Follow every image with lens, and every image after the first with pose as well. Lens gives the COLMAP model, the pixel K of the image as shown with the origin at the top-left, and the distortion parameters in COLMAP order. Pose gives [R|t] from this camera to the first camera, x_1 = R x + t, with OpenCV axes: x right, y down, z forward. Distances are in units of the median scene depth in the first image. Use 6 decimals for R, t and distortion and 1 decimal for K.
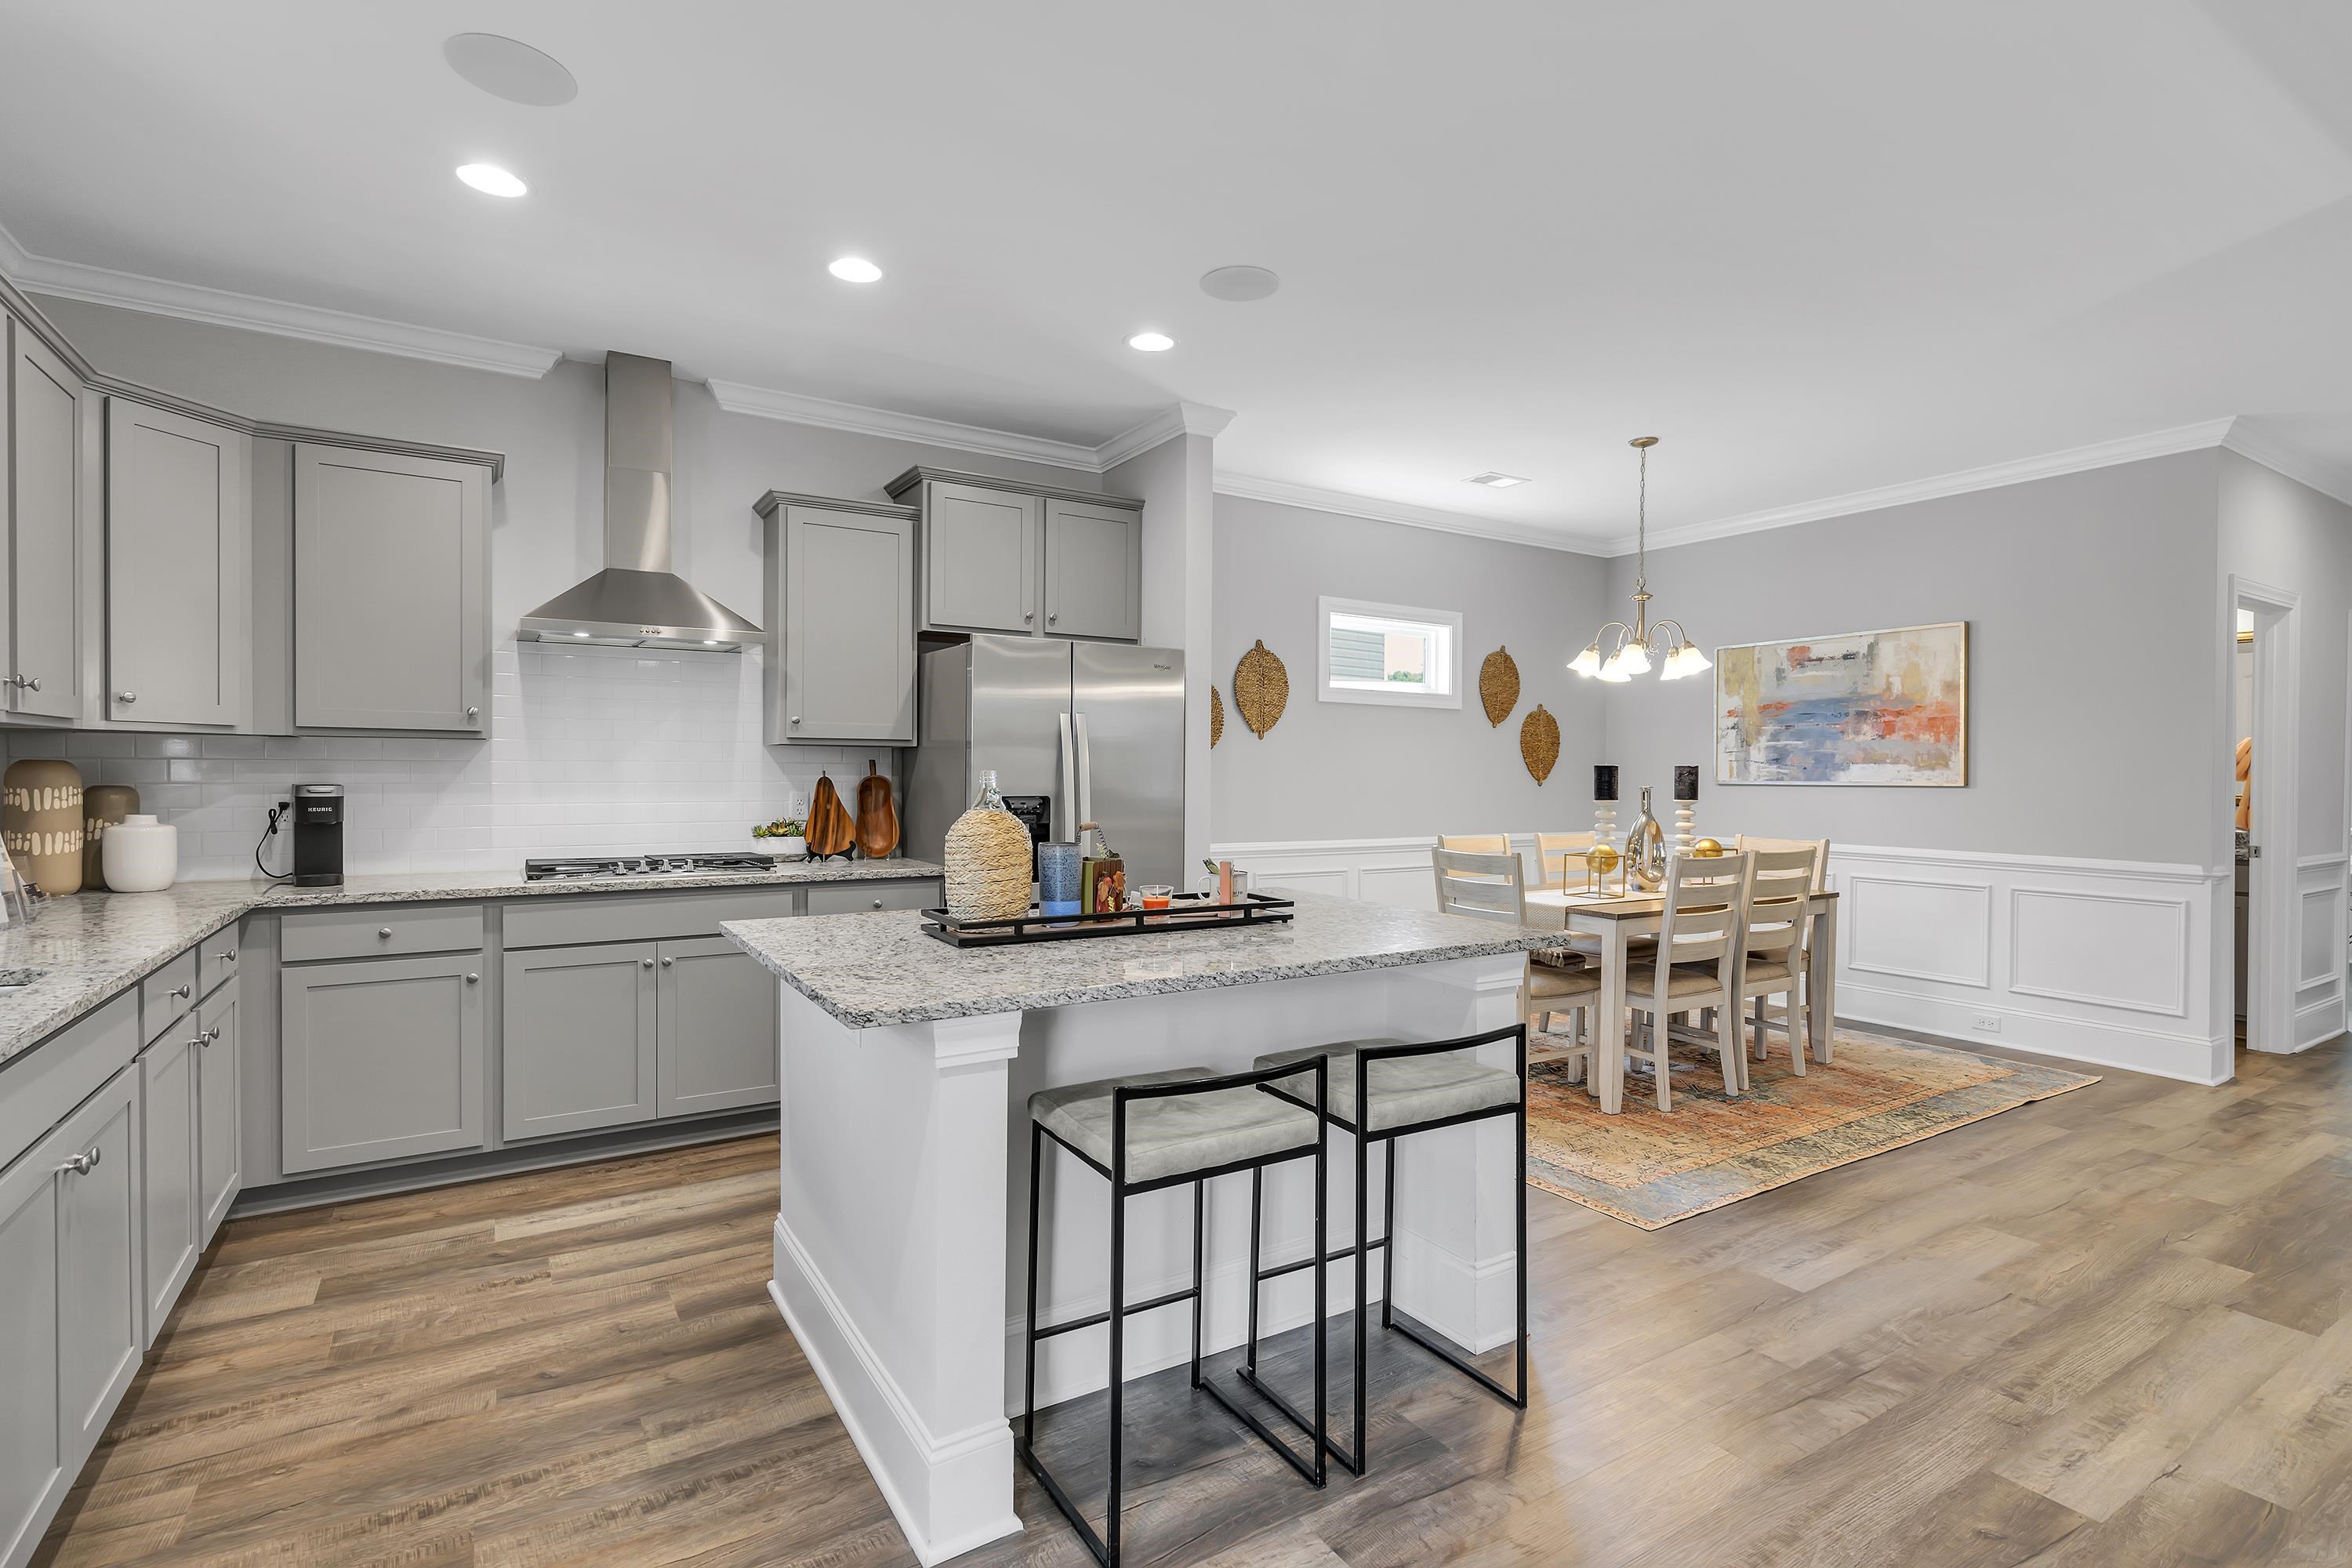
lens RADIAL K [[1162.0, 0, 1173.7], [0, 1162.0, 779.0], [0, 0, 1]] dist [0.001446, 0.000029]
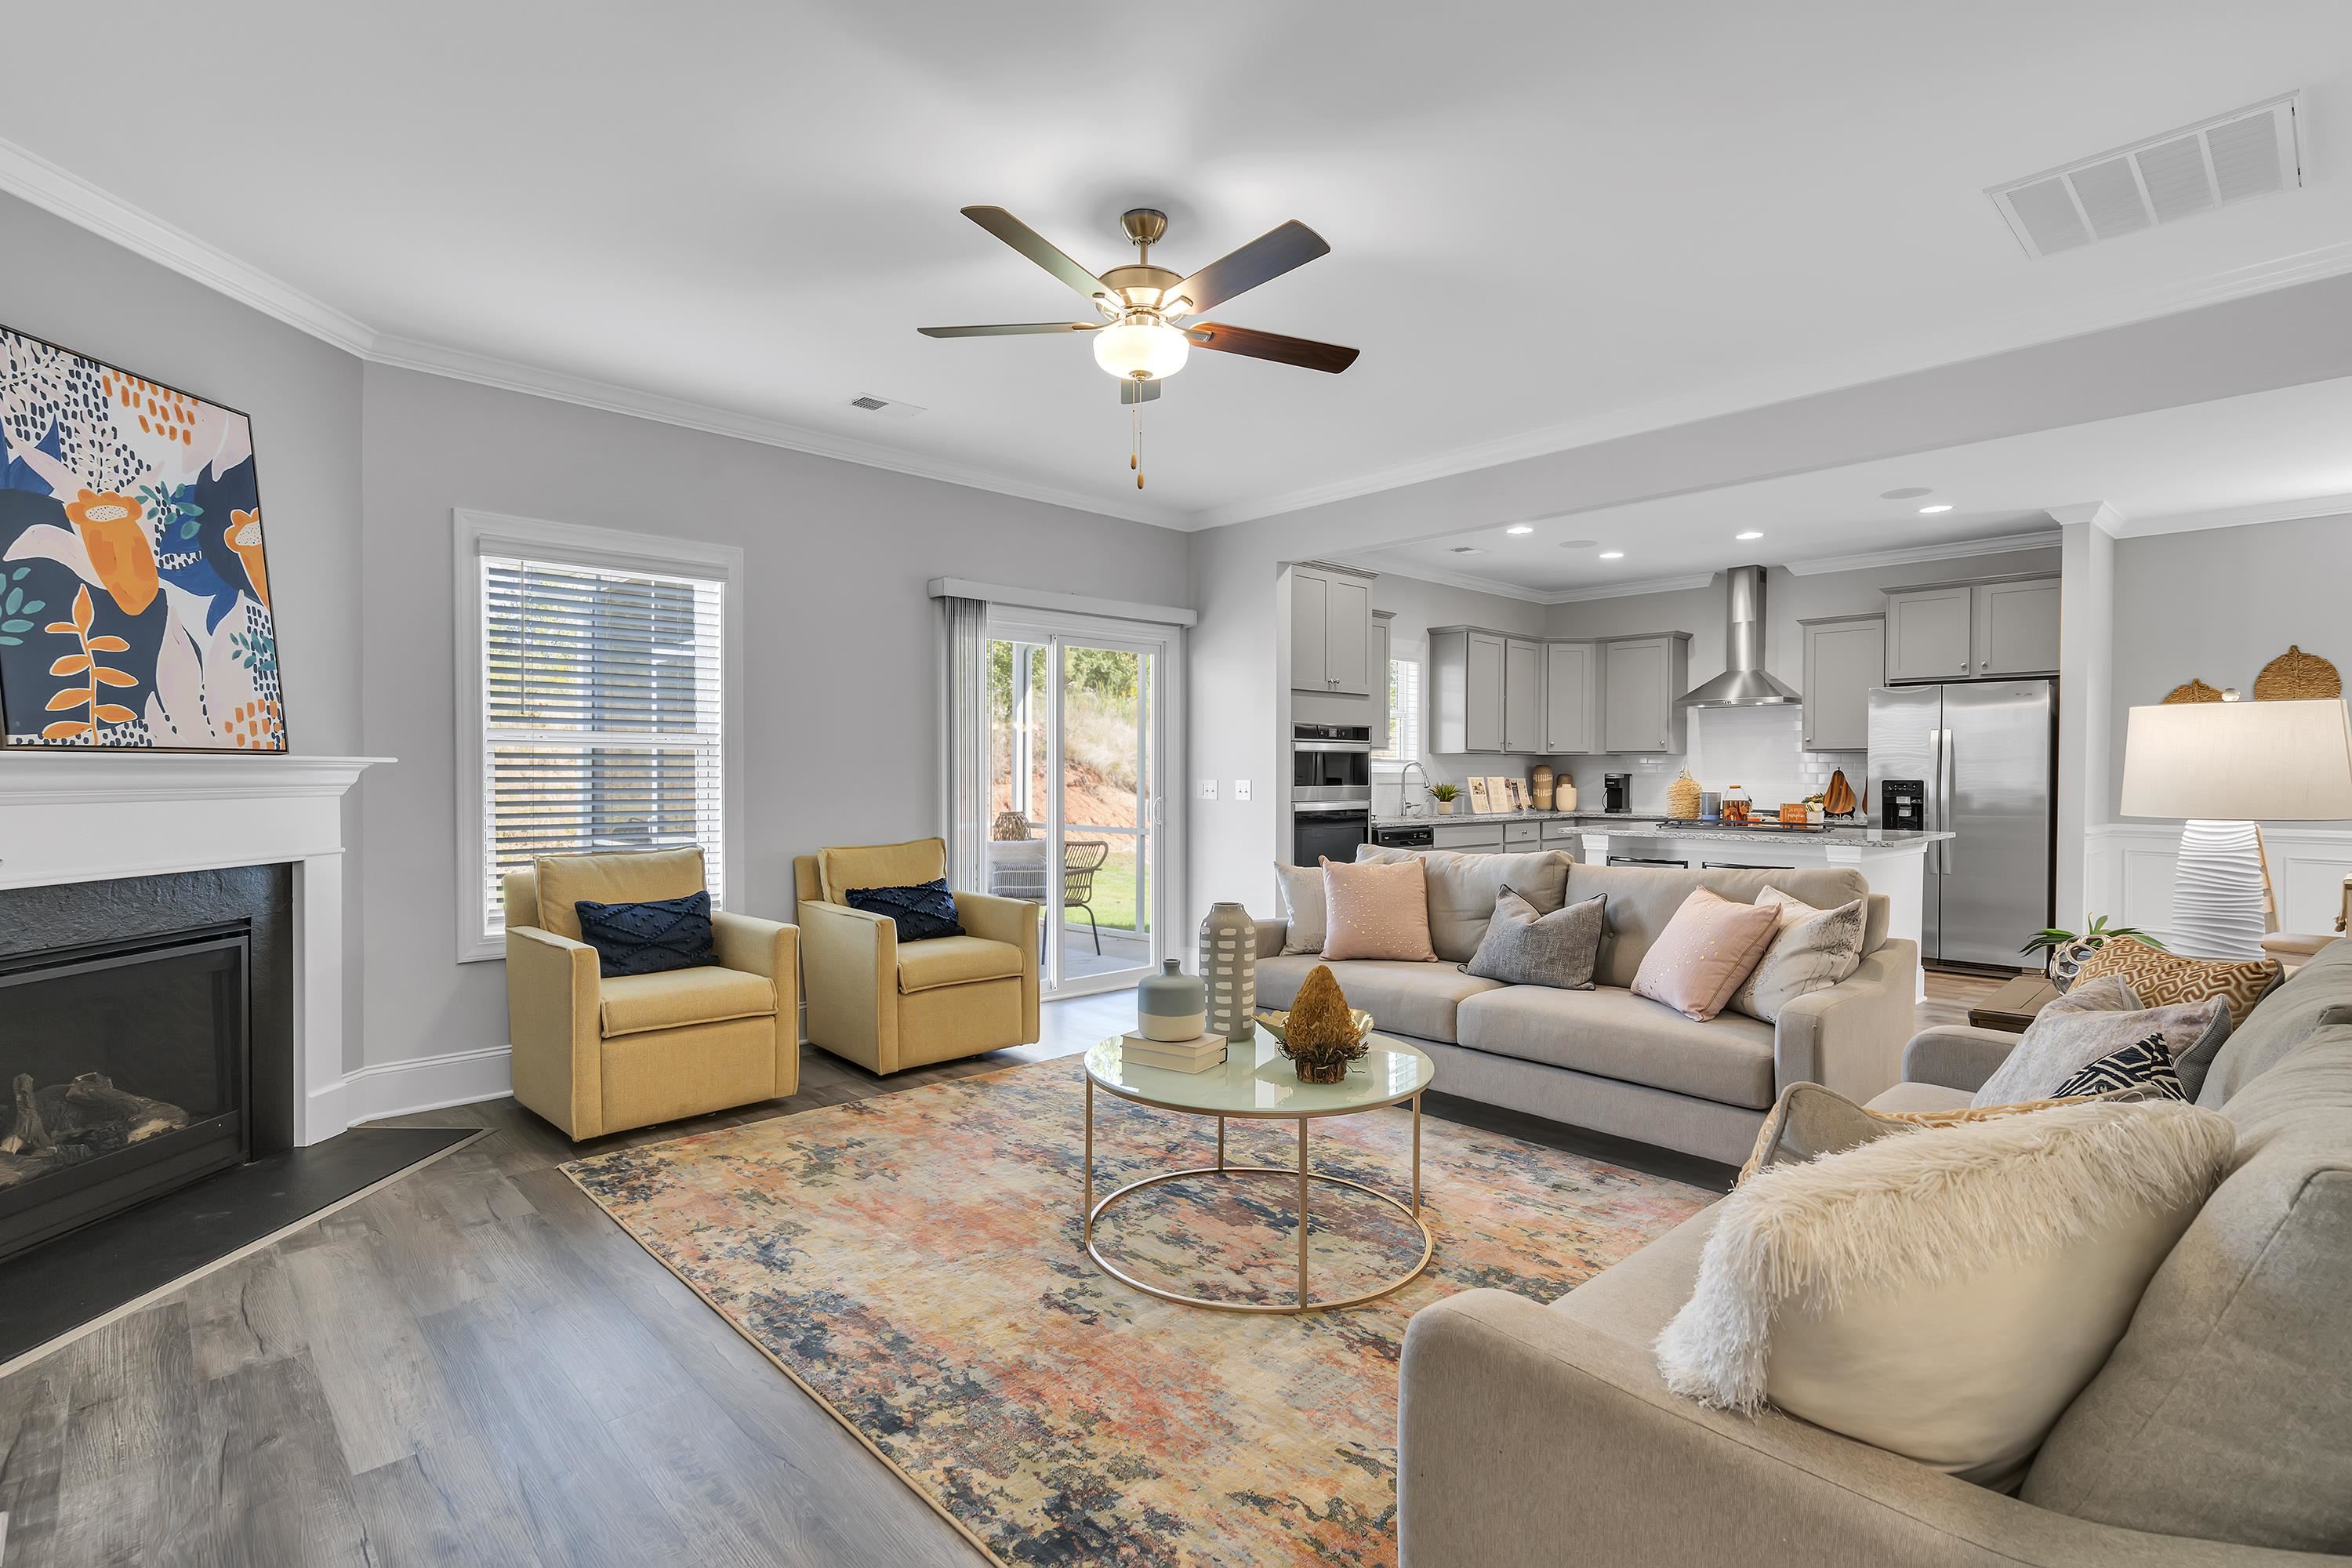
lens RADIAL K [[1162.0, 0, 1182.5], [0, 1162.0, 791.7], [0, 0, 1]] dist [0.001446, 0.000029]
pose [[0.198685, 0.006028, -0.980045, 1.384045], [-0.009149, 0.999949, 0.004296, 0.037212], [0.980021, 0.008113, 0.198730, -0.386299]]
